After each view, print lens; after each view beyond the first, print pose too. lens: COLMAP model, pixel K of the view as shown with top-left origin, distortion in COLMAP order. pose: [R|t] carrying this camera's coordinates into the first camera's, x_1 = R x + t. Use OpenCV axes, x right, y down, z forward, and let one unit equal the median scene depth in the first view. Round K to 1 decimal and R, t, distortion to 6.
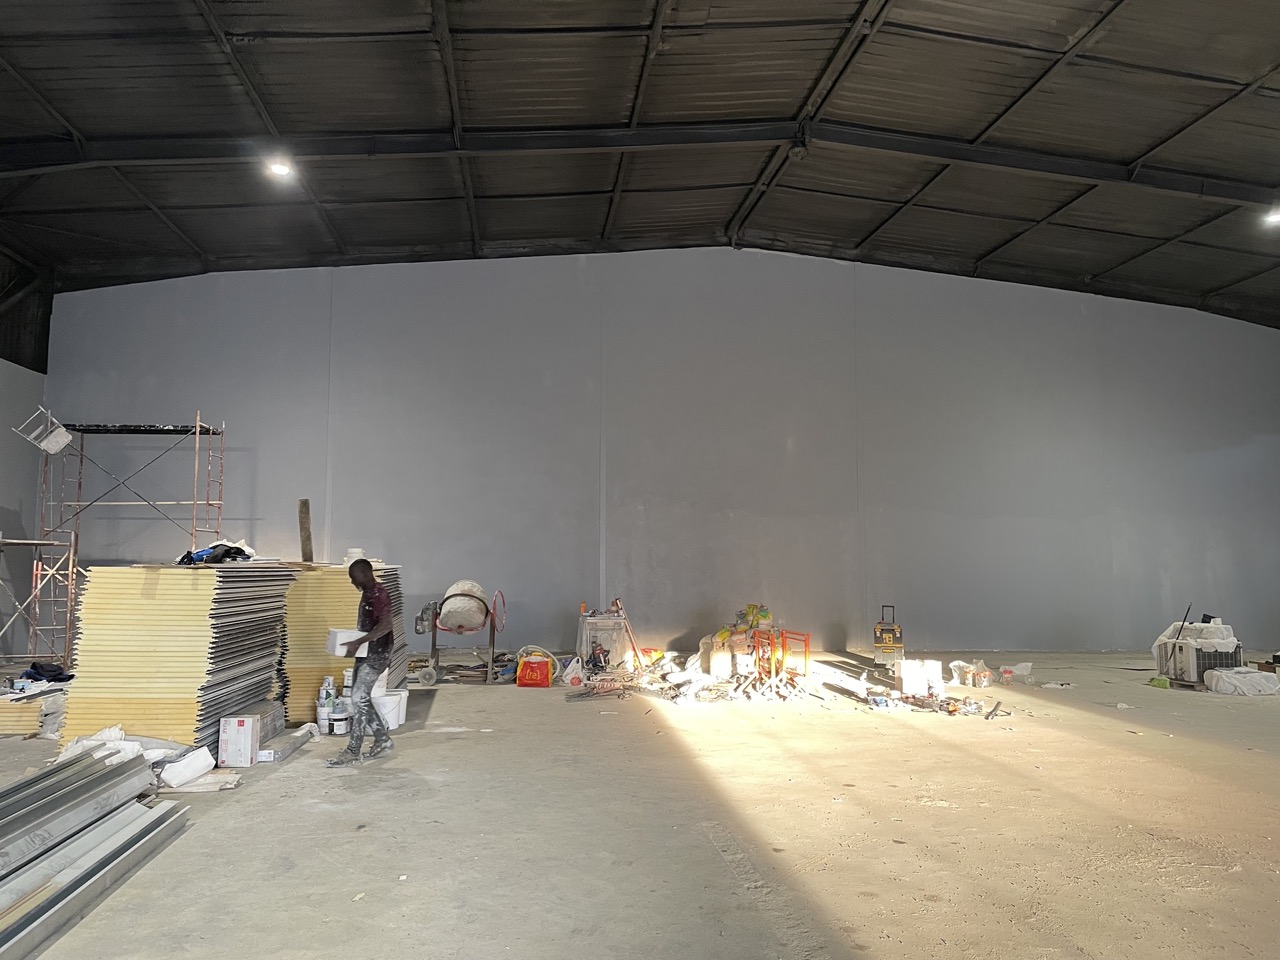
lens RADIAL K [[946.2, 0, 641.2], [0, 946.2, 471.9], [0, 0, 1]] dist [0.092712, -0.109578]
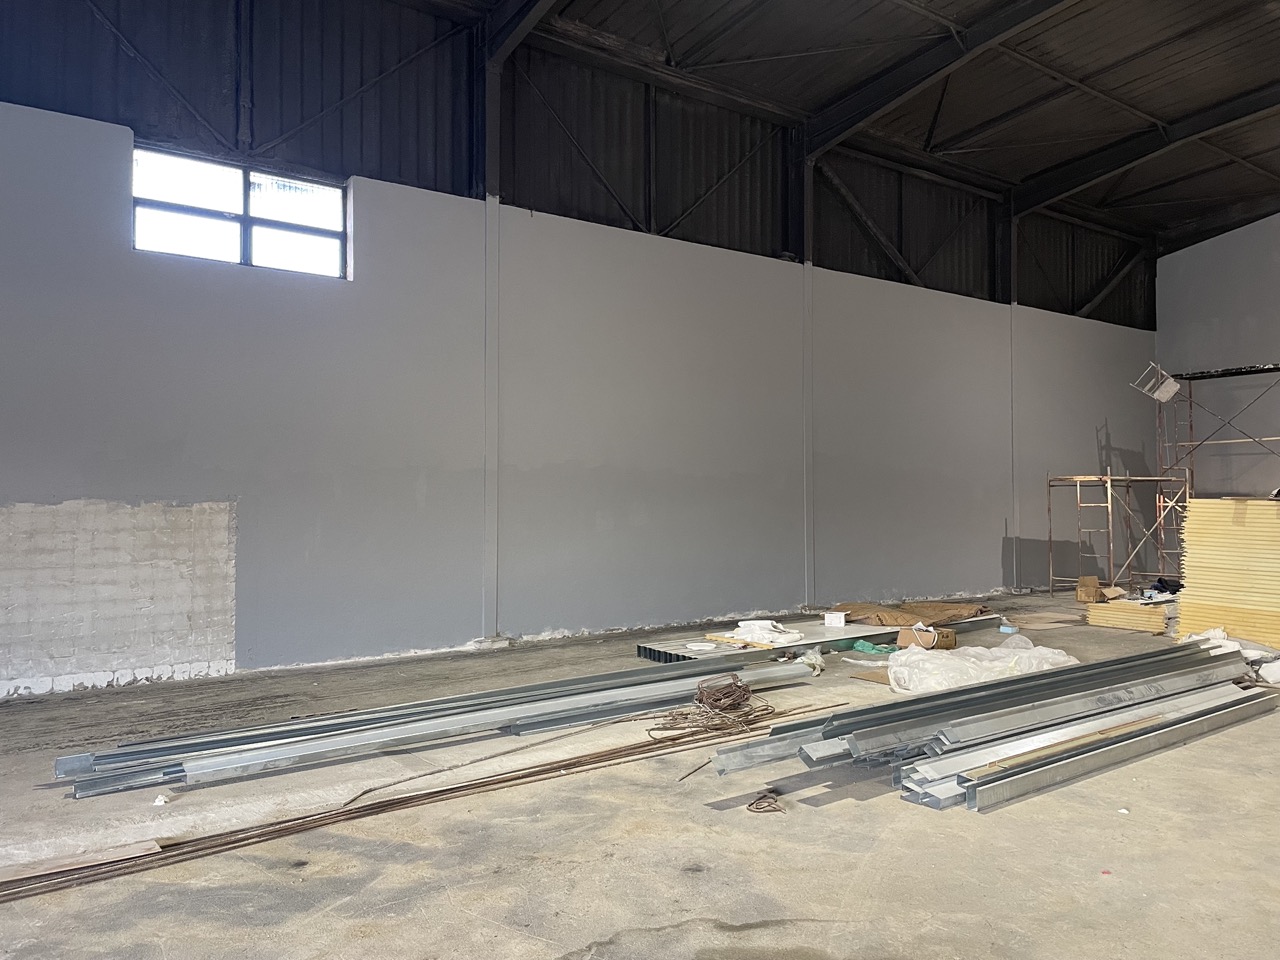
lens RADIAL K [[946.2, 0, 641.2], [0, 946.2, 471.9], [0, 0, 1]] dist [0.092712, -0.109578]
pose [[0.485734, -0.029490, -0.873609, 0.126612], [0.089689, 0.995837, 0.016252, -0.014532], [0.869493, -0.086247, 0.486357, -0.157838]]
